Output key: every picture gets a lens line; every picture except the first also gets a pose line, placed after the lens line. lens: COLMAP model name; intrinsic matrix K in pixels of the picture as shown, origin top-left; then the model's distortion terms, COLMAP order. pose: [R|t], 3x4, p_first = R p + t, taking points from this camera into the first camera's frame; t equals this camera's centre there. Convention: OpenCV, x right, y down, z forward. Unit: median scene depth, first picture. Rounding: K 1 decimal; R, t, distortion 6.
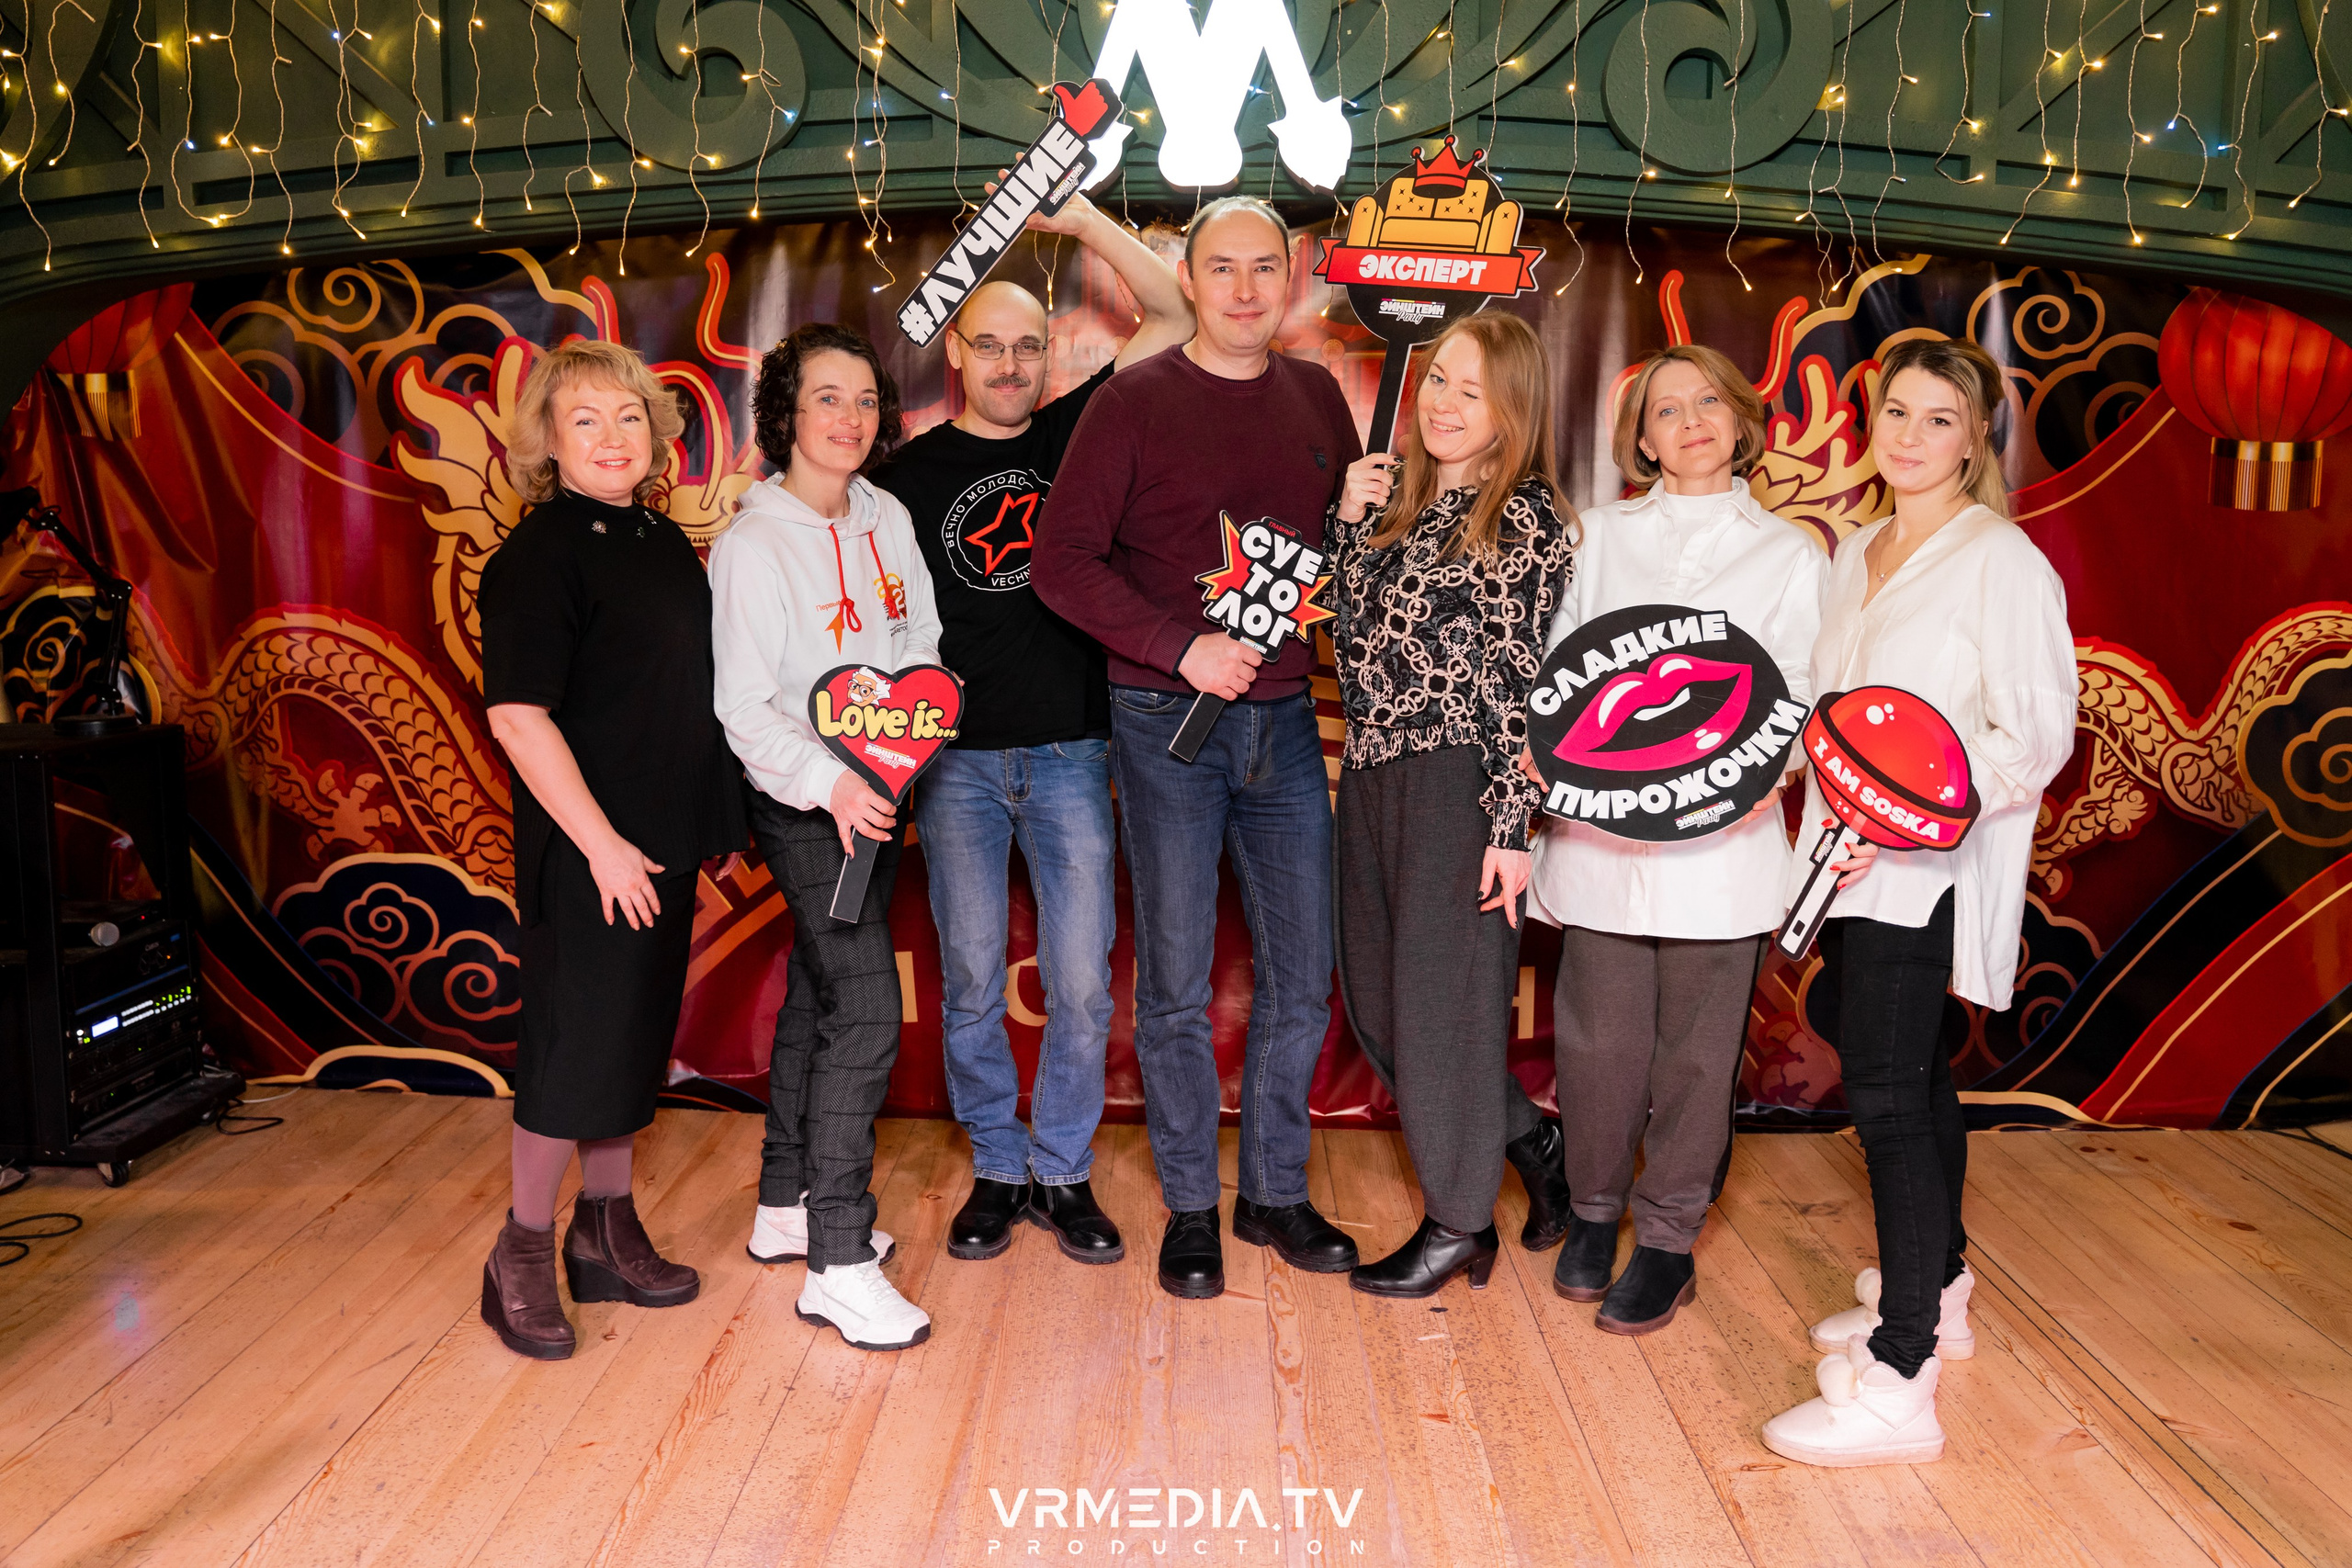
lens RADIAL K [[1936.2, 0, 1200.1], [0, 1936.2, 789.9], [0, 0, 1]] dist [-0.004124, 0.001647]
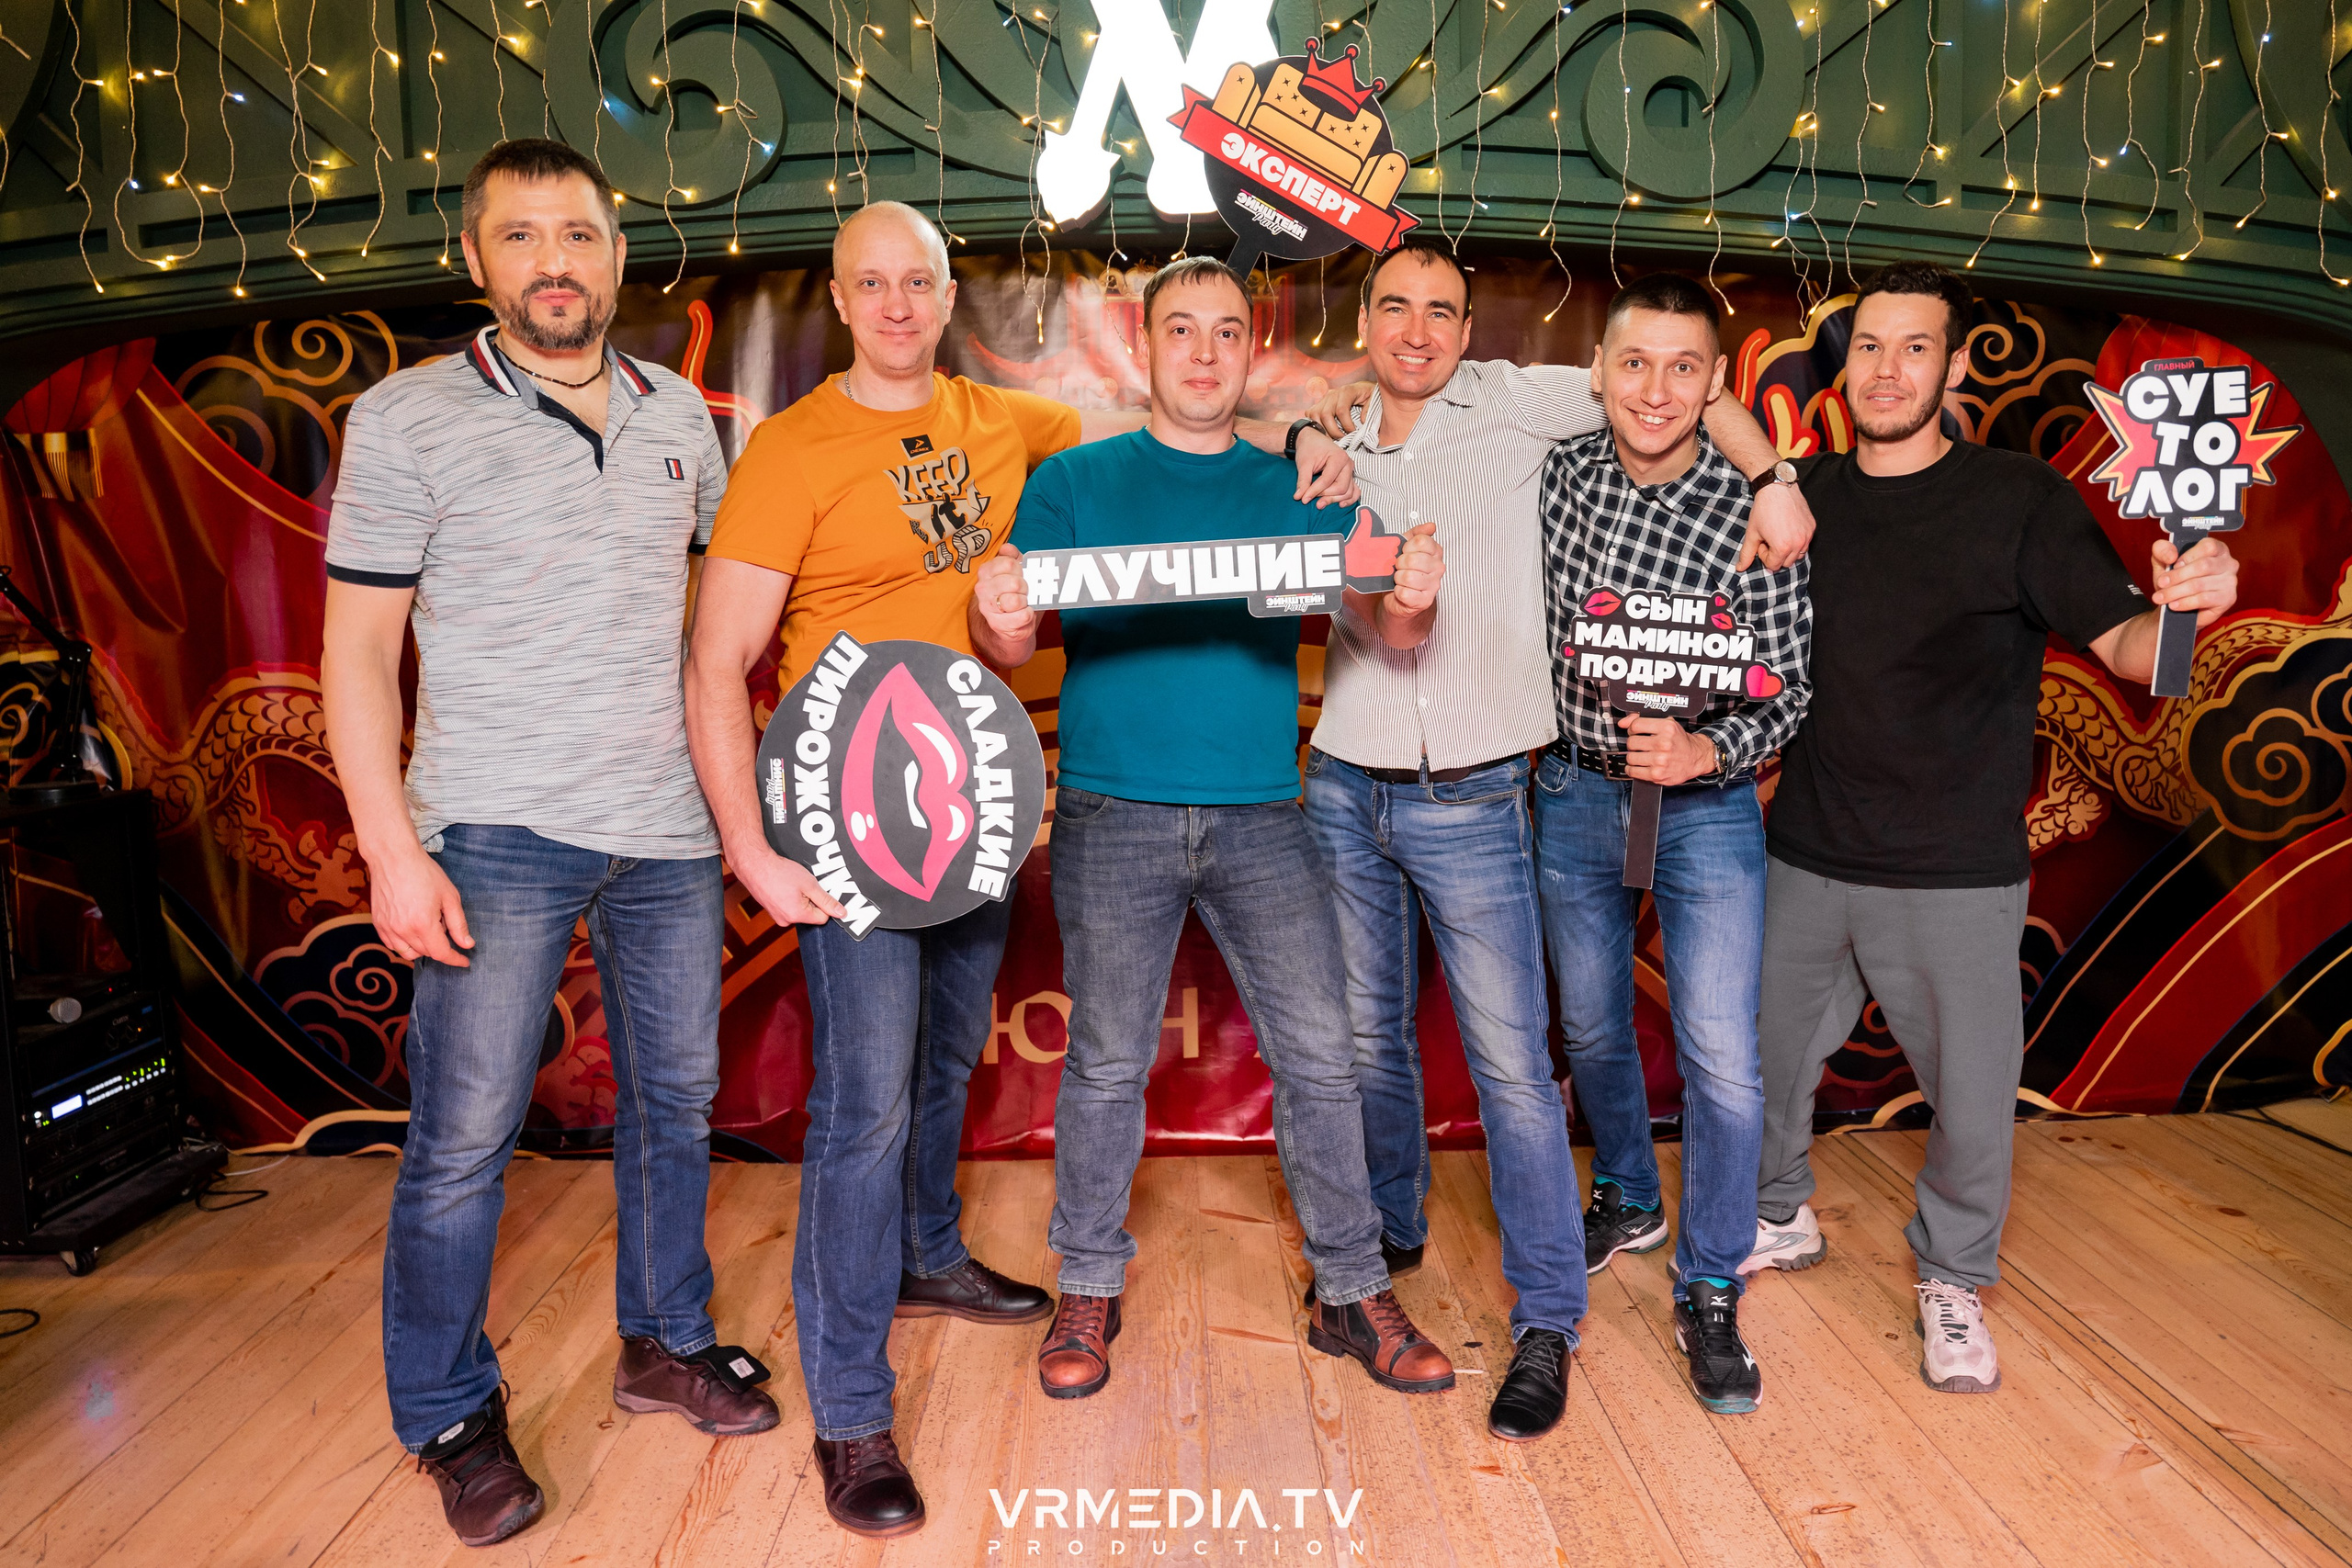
lens RADIAL K [[1716.3, 0, 1282.5], [0, 1716.3, 782.1], [0, 0, 1]] dist [0.001764, -0.014815]
pose [[0.997166, -0.031499, 0.068319, -0.018825], [0.032980, 0.999243, -0.020656, -0.000993], [-0.067616, 0.022851, 0.997450, 0.107939]]
